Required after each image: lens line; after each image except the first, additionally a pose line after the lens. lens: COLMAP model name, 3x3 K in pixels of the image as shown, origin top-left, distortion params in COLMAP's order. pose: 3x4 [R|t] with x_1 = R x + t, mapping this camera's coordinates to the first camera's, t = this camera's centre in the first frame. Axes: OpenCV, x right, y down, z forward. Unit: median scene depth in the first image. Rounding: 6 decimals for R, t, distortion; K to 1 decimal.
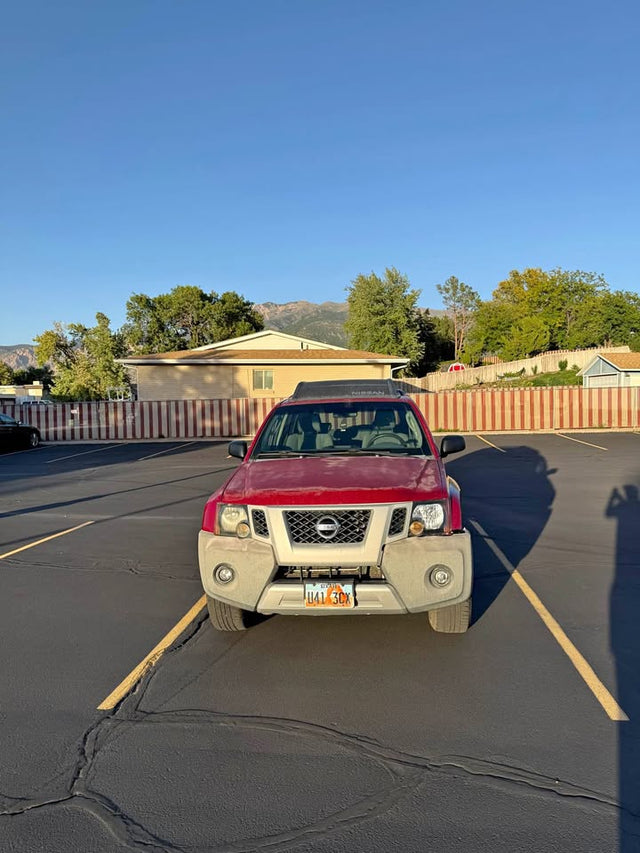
lens RADIAL K [[608.7, 0, 315.4], [0, 608.7, 427.3], [0, 0, 1]] dist [0.065881, -0.089486]
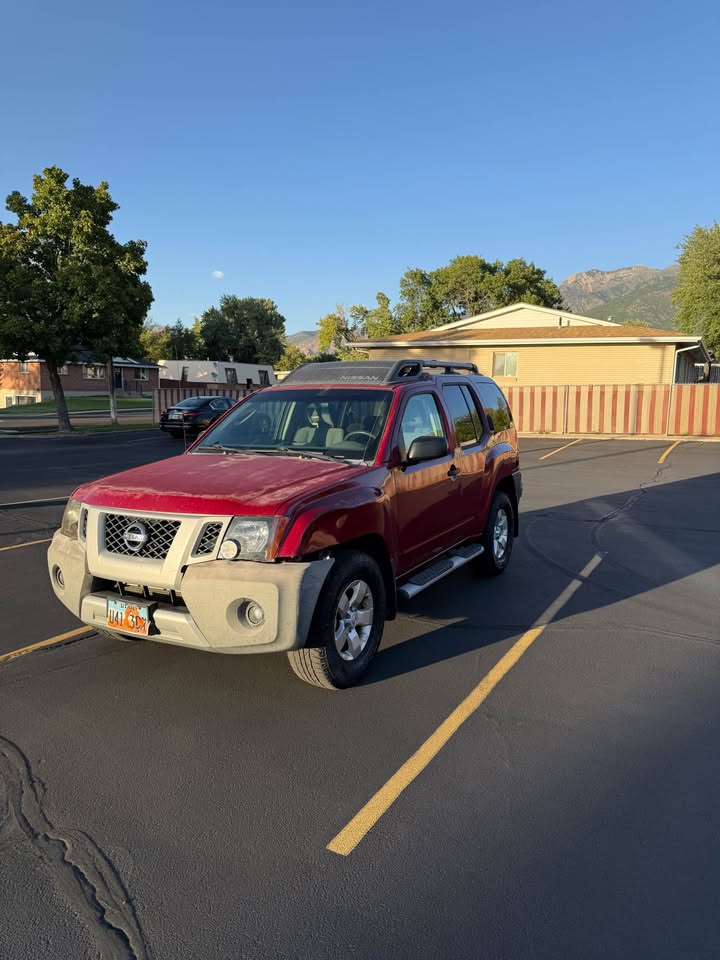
lens RADIAL K [[685.0, 0, 354.8], [0, 685.0, 480.9], [0, 0, 1]] dist [0.065881, -0.089486]
pose [[0.913249, 0.070230, -0.401303, 0.116883], [-0.035037, 0.994919, 0.094383, -0.001870], [0.405892, -0.072135, 0.911070, 0.048560]]
